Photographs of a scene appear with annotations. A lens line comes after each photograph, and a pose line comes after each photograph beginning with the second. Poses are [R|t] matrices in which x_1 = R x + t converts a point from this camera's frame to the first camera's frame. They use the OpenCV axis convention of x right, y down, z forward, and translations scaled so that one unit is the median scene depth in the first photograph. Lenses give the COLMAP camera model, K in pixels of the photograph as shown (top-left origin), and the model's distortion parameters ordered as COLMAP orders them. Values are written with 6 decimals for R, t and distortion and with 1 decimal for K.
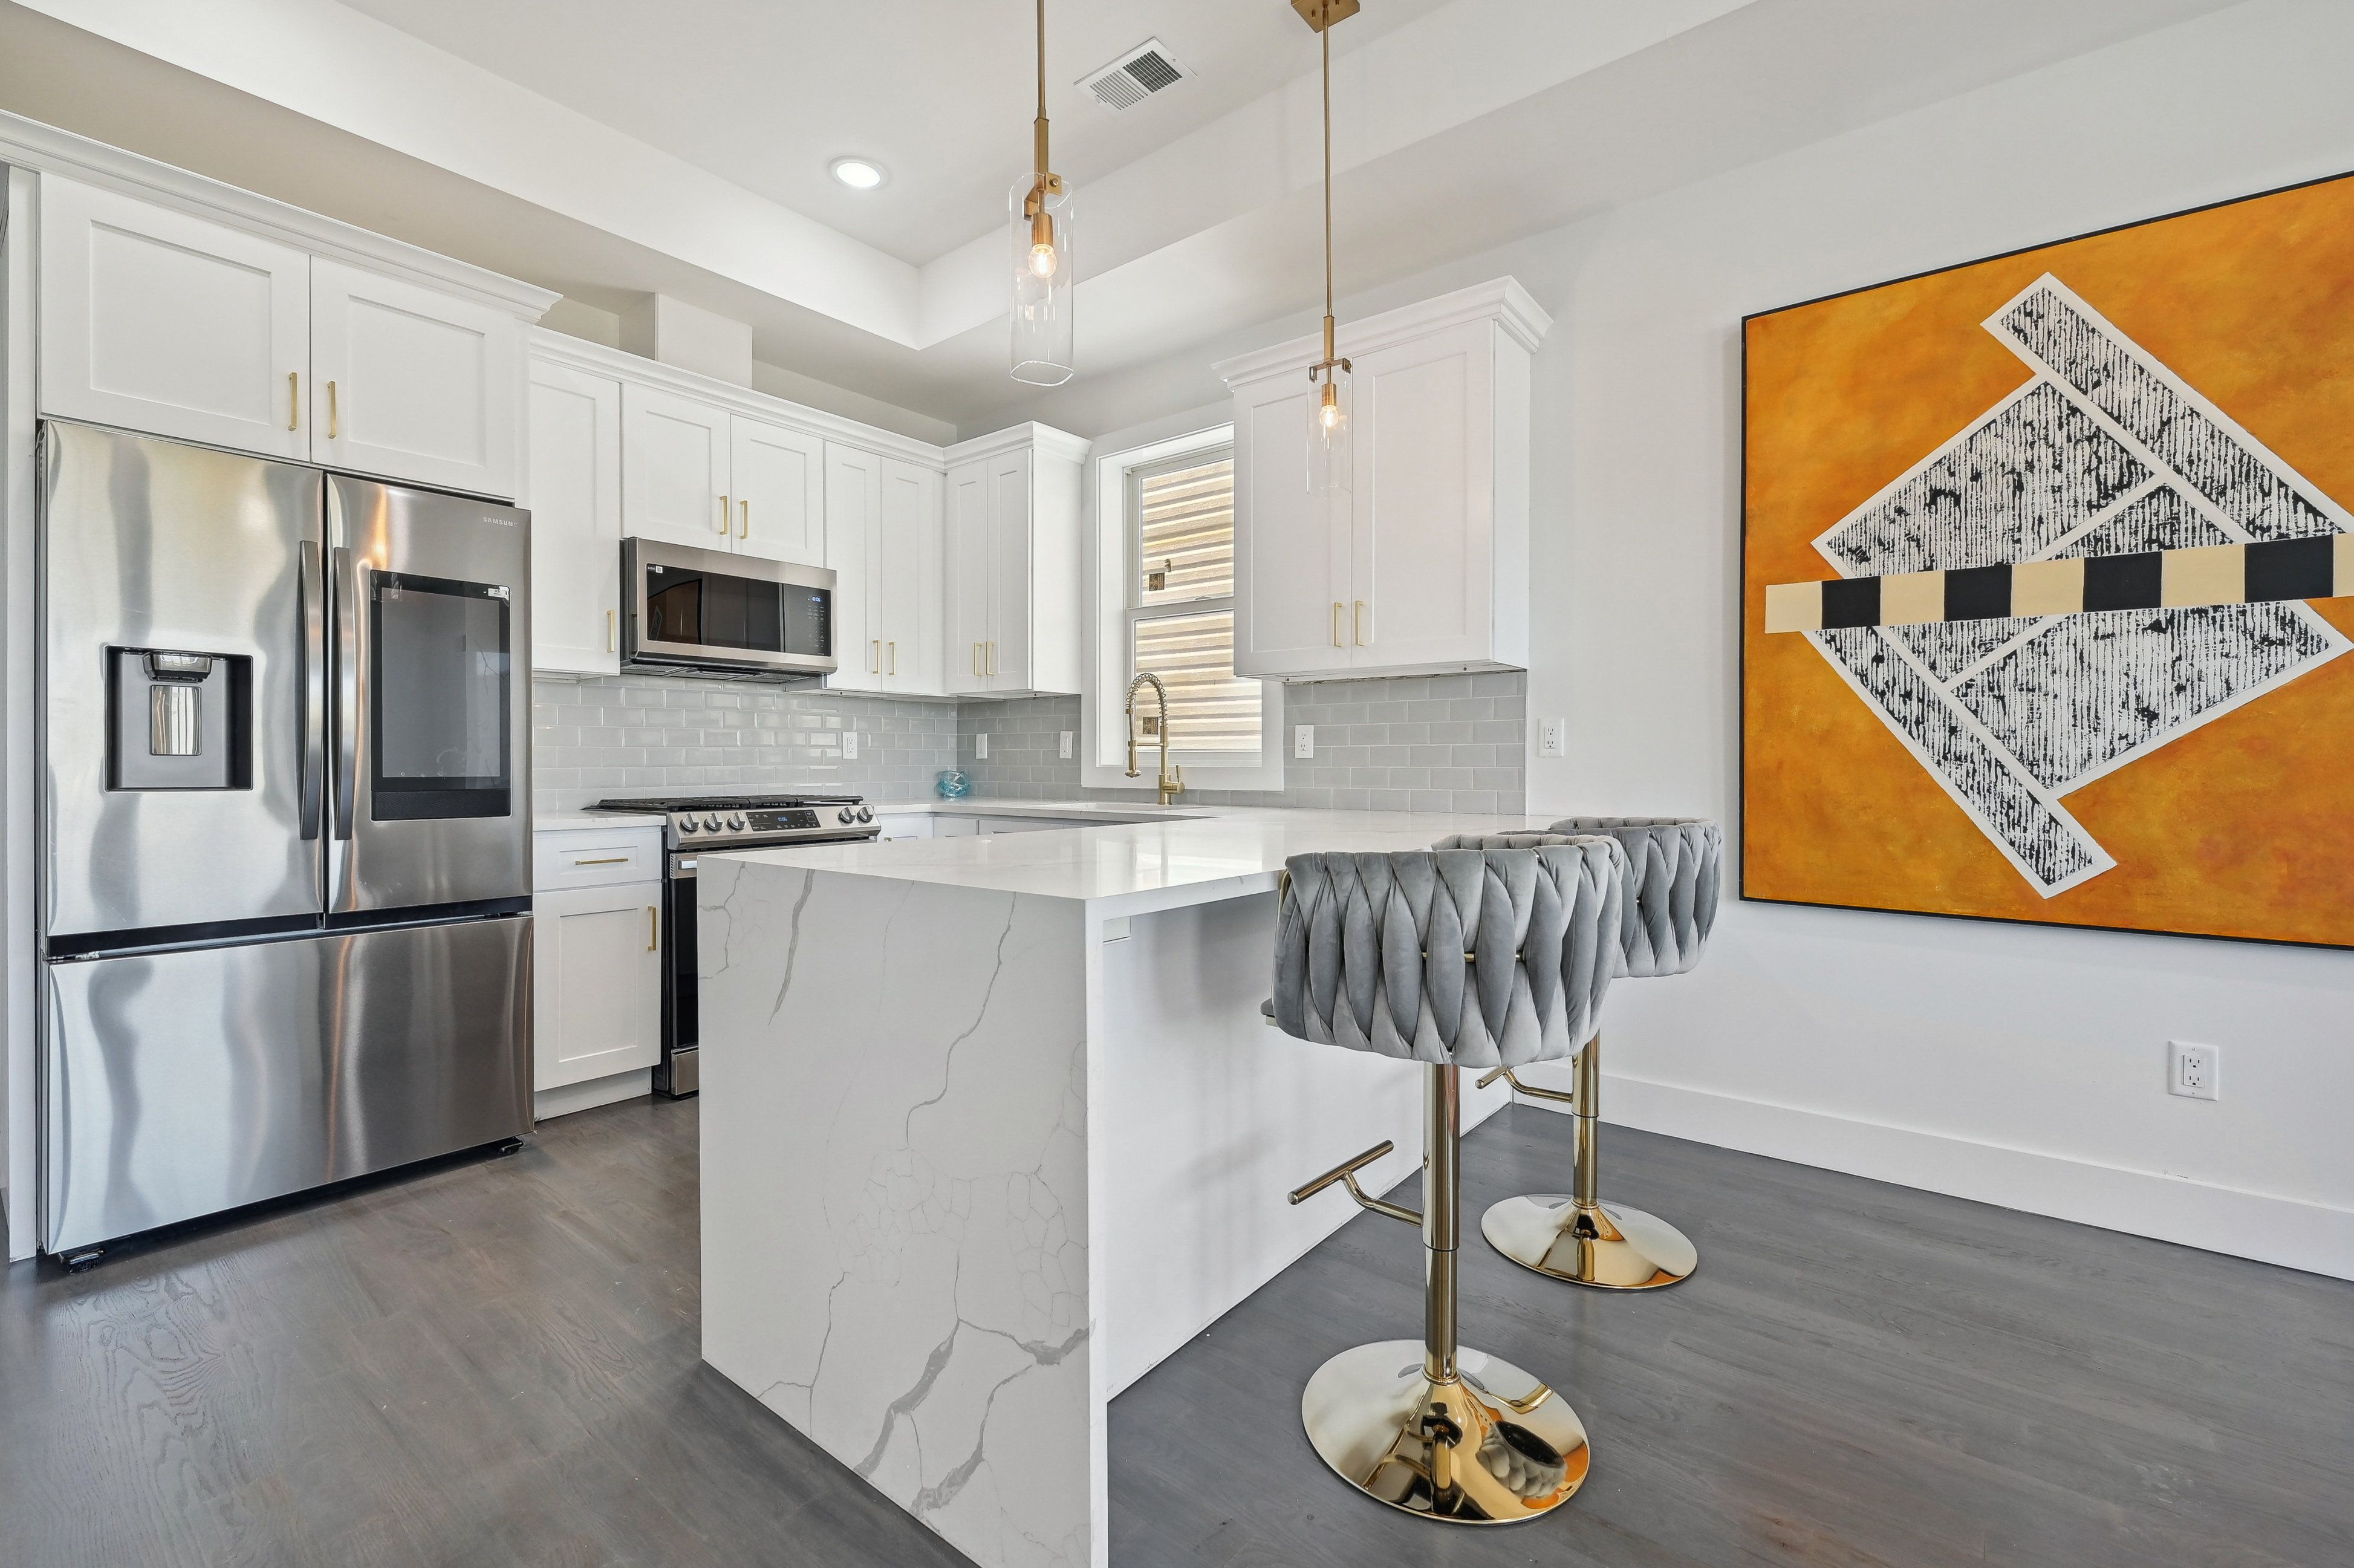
lens RADIAL K [[1012.3, 0, 1175.8], [0, 1012.3, 770.4], [0, 0, 1]] dist [0.000368, 0.000481]
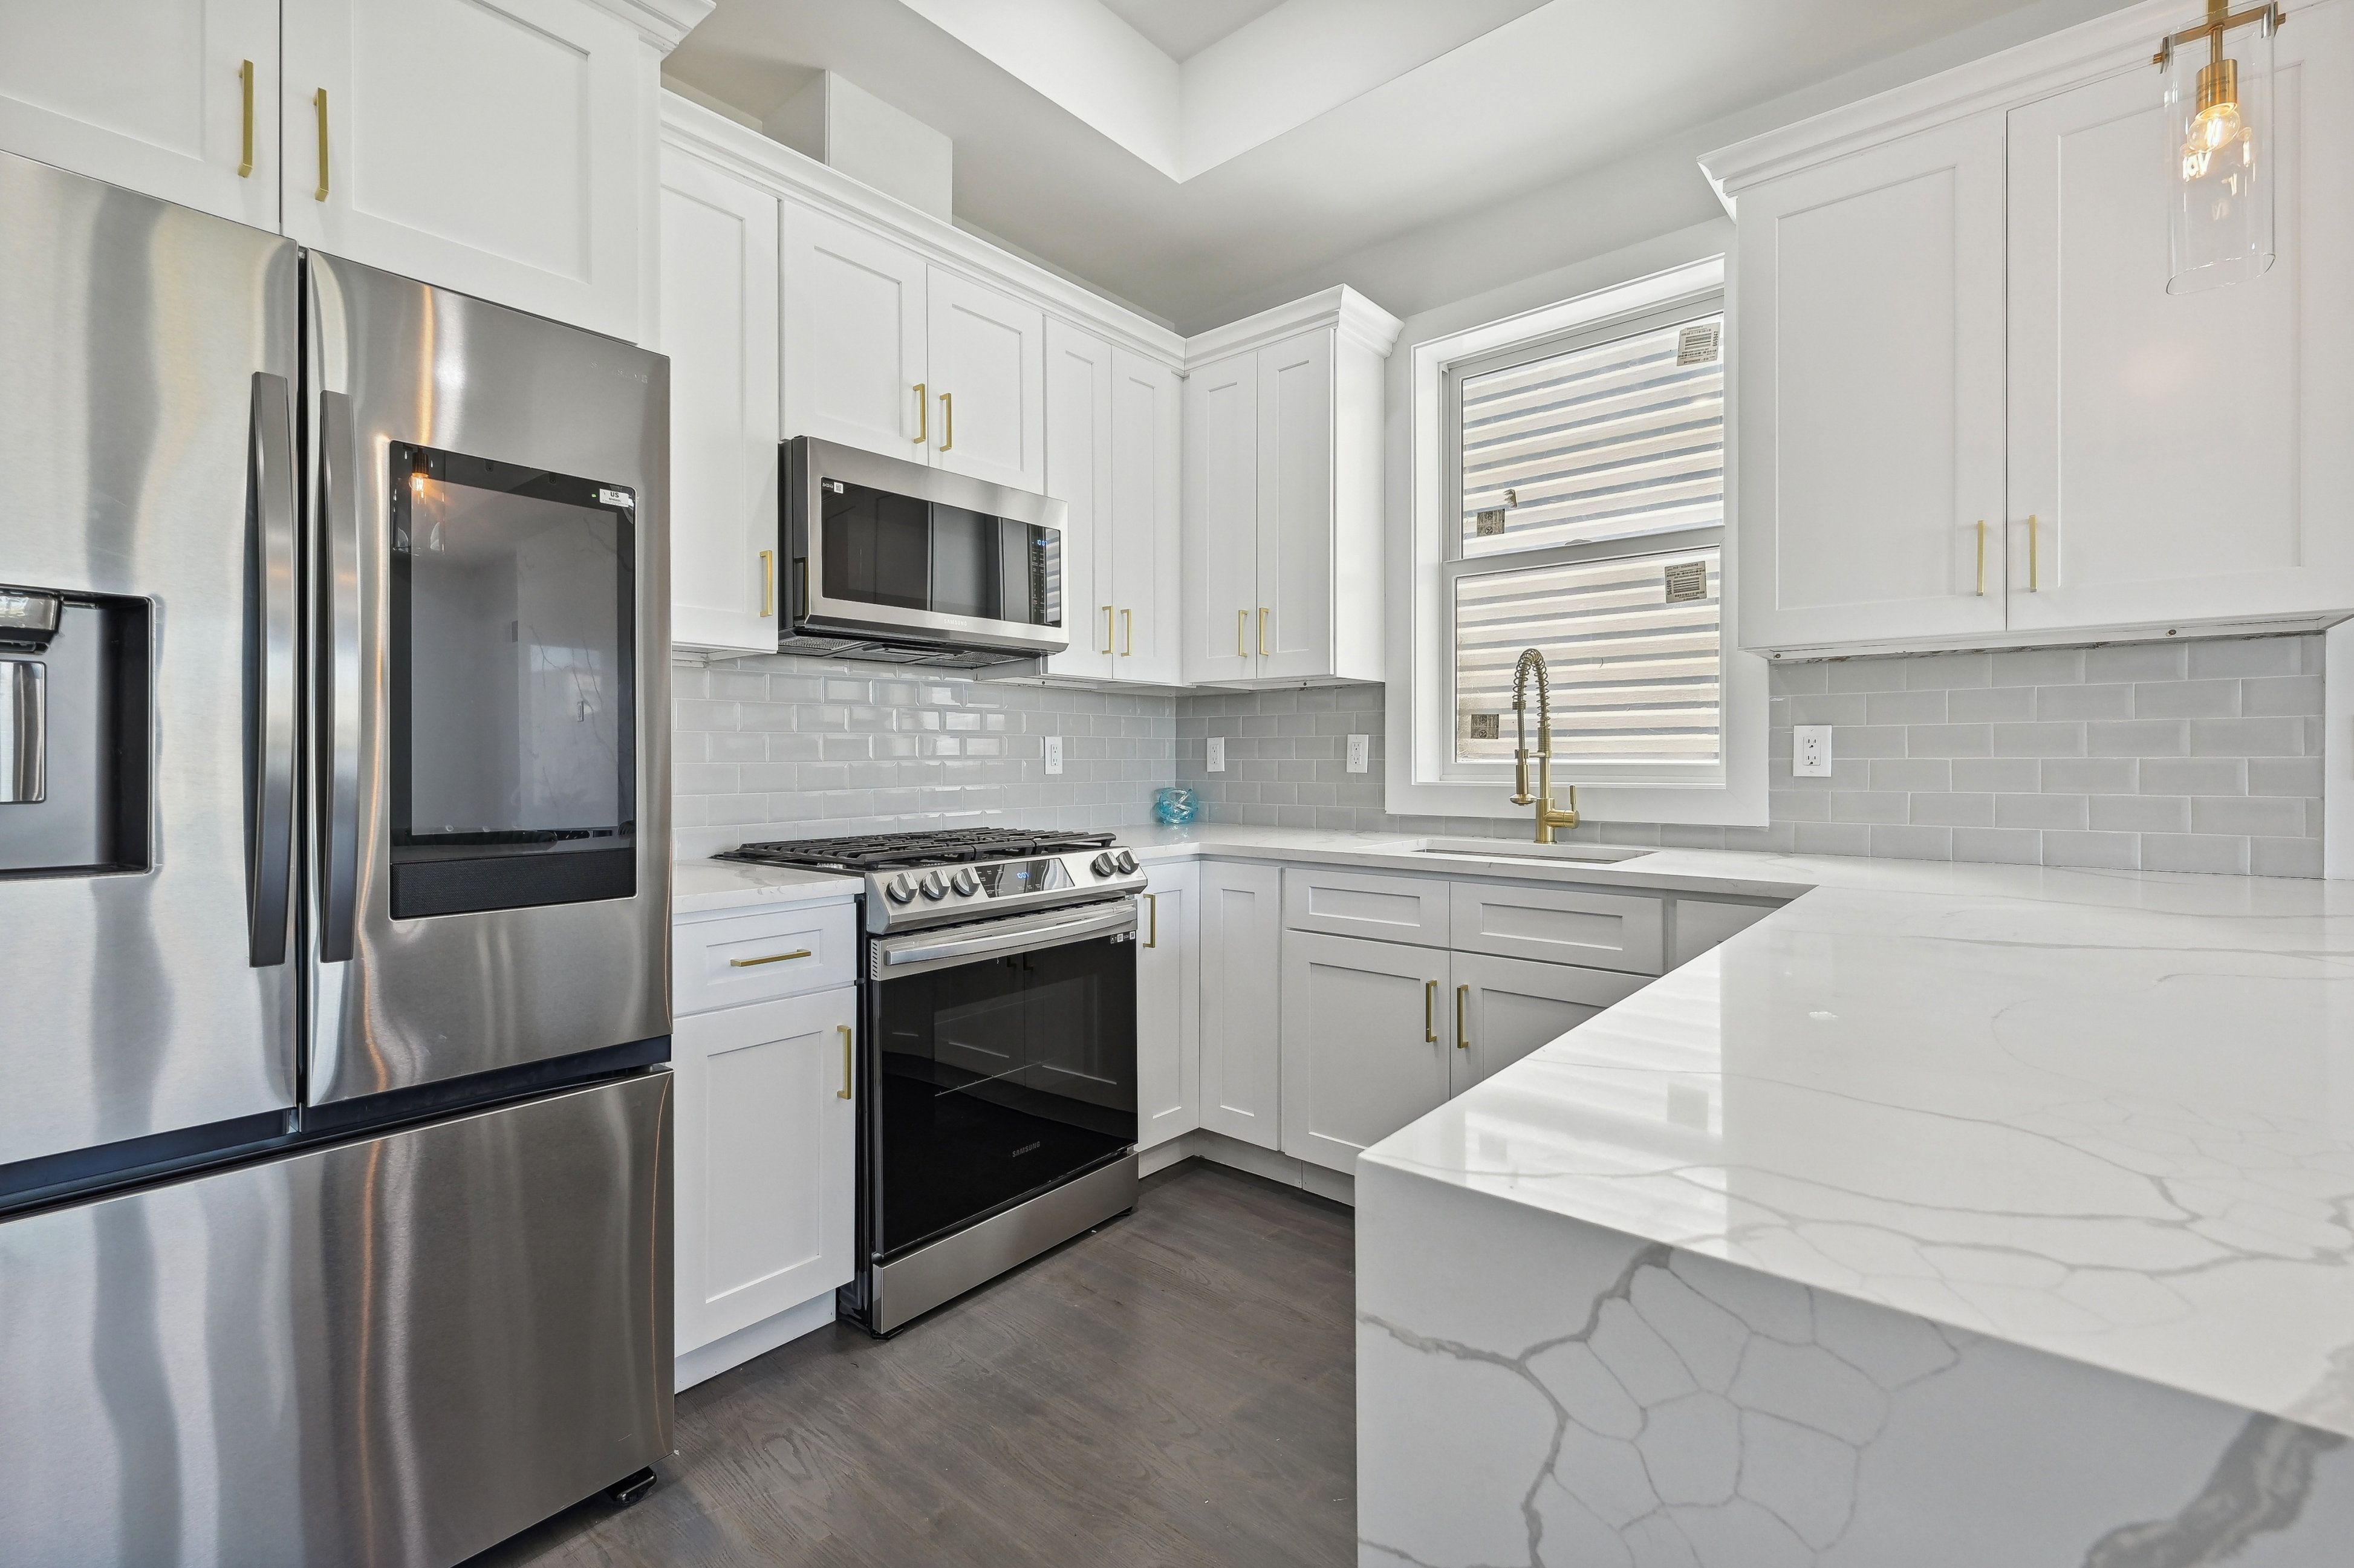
lens RADIAL K [[1021.8, 0, 1176.7], [0, 1021.8, 760.0], [0, 0, 1]] dist [0.001559, 0.000057]
pose [[0.999604, -0.003008, -0.027996, -0.362475], [0.002809, 0.999971, -0.007145, -0.026887], [0.028017, 0.007064, 0.999582, 0.468472]]
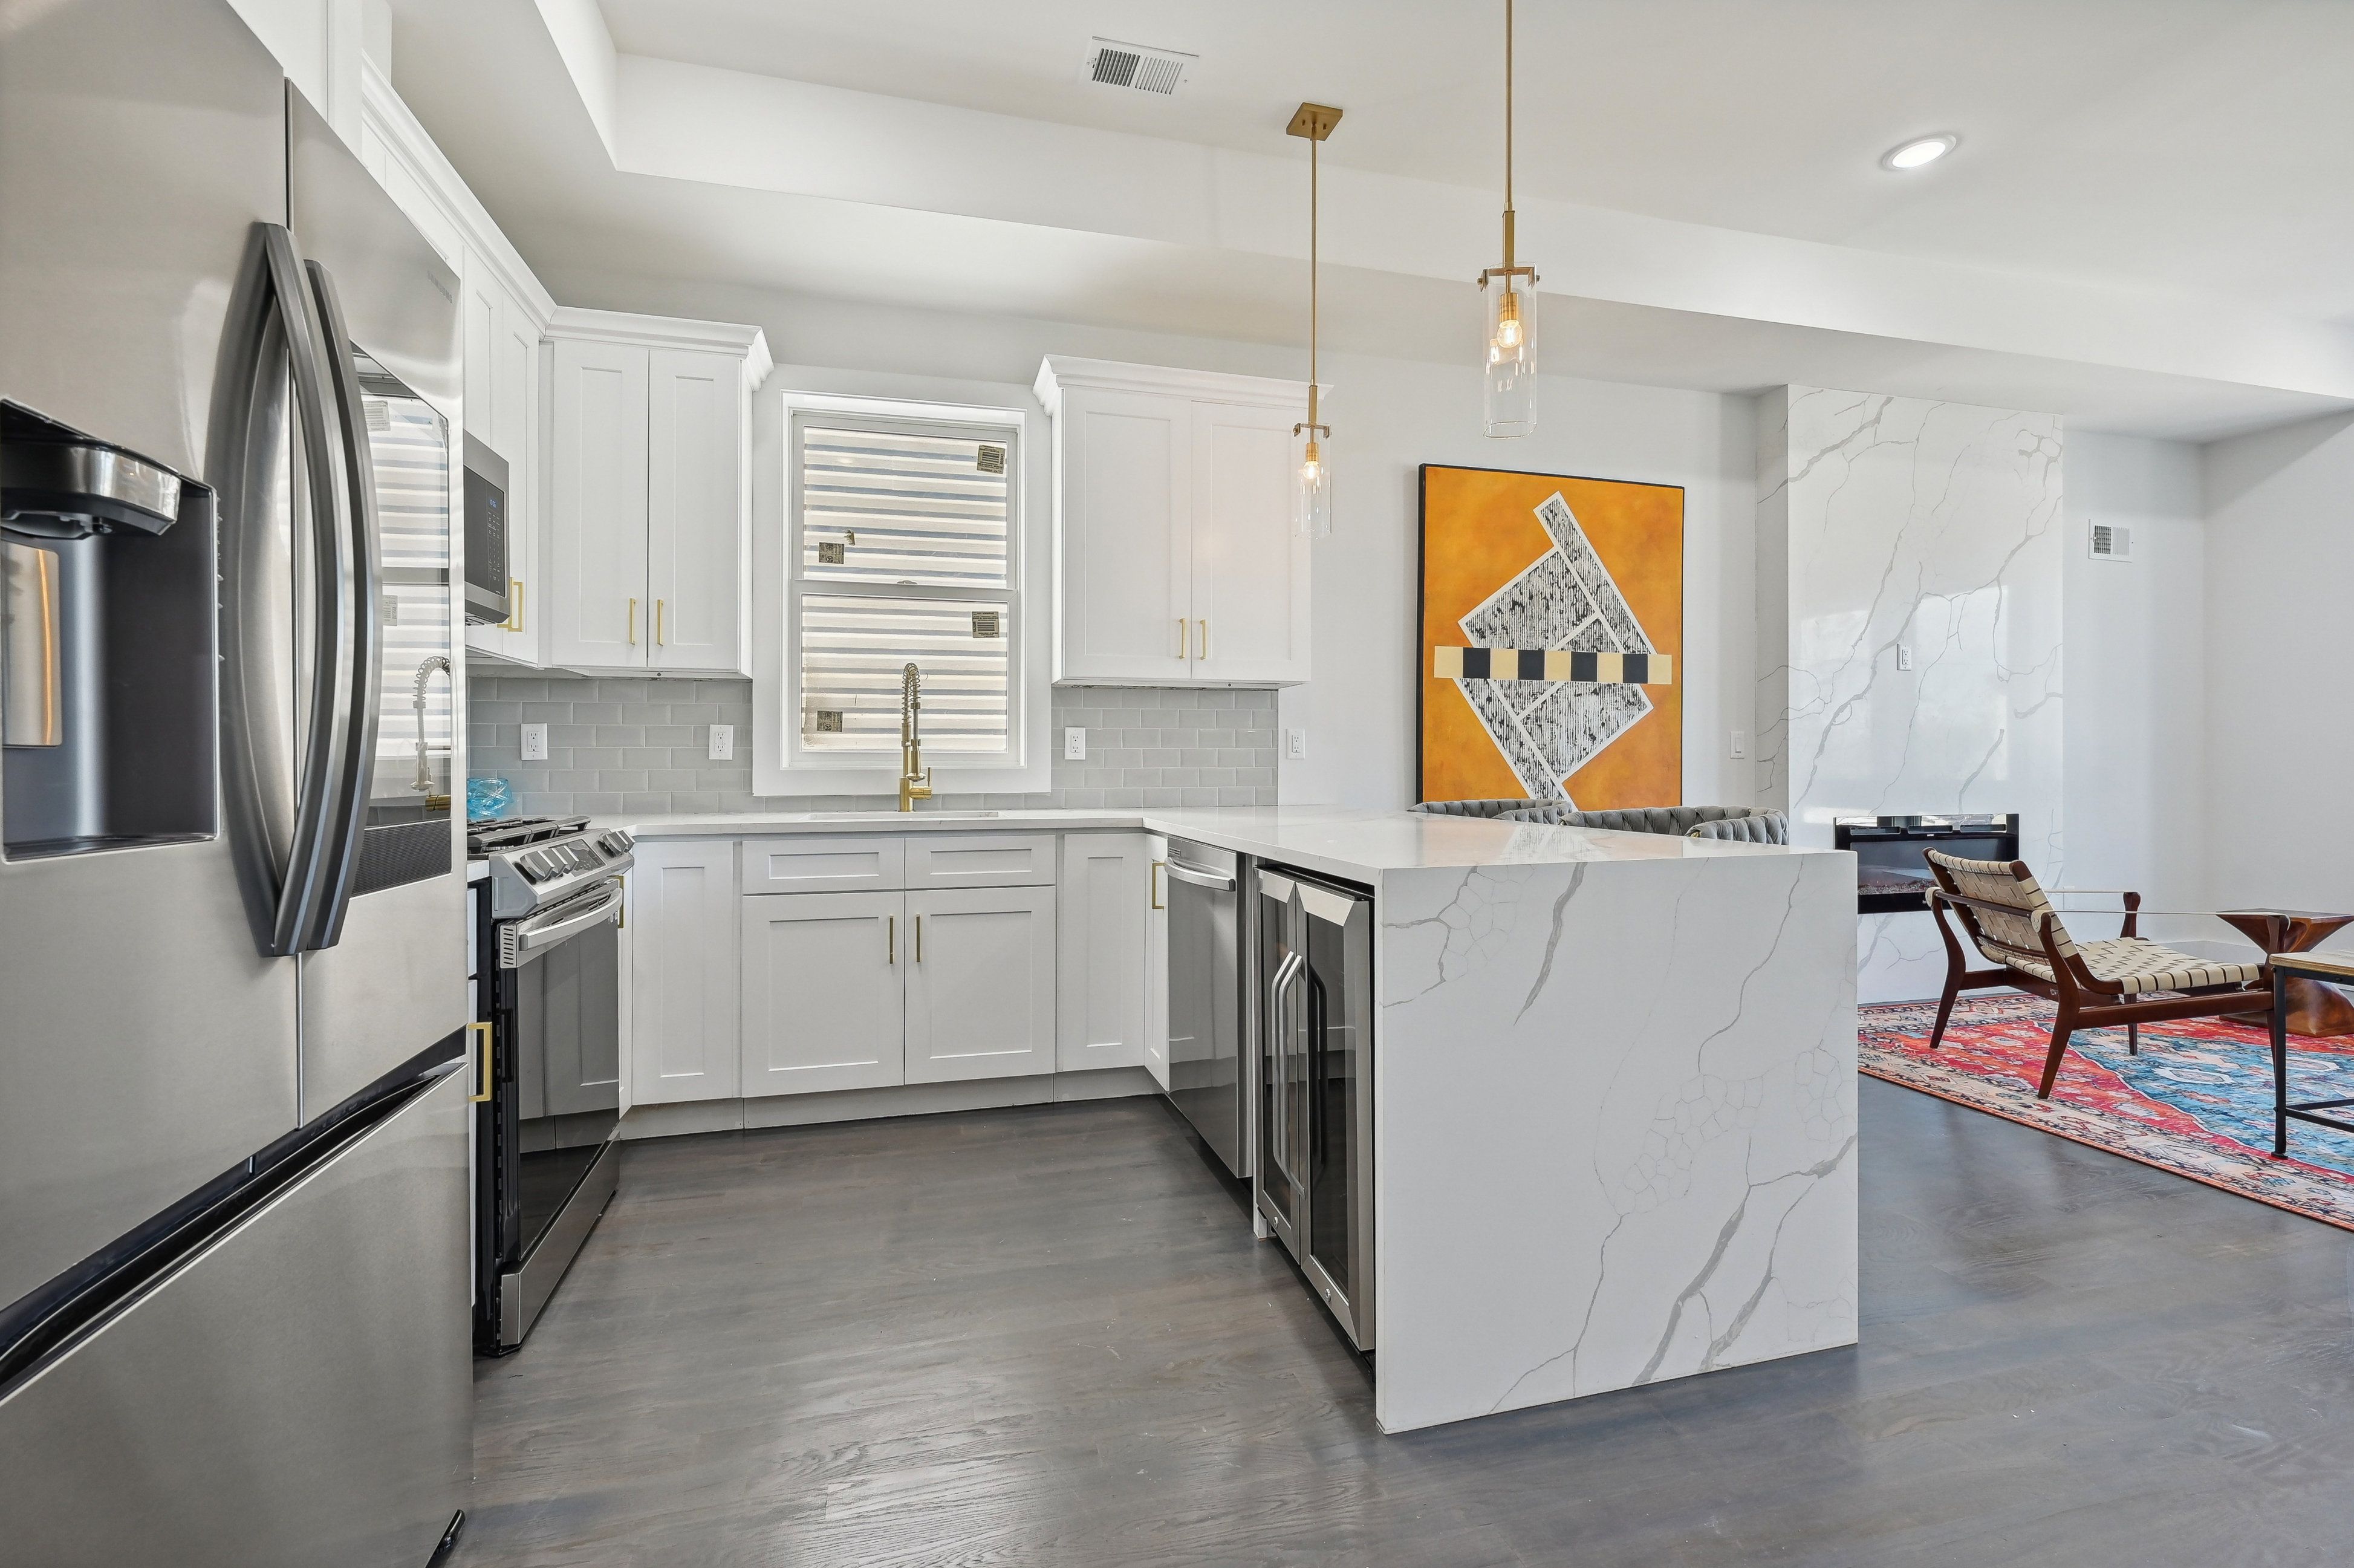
lens RADIAL K [[1024.0, 0, 1174.0], [0, 1024.0, 766.8], [0, 0, 1]] dist [0.000611, 0.000072]
pose [[0.589229, -0.004368, 0.807954, -0.907536], [0.008878, 0.999960, -0.001069, -0.004320], [-0.807917, 0.007803, 0.589244, 0.429152]]
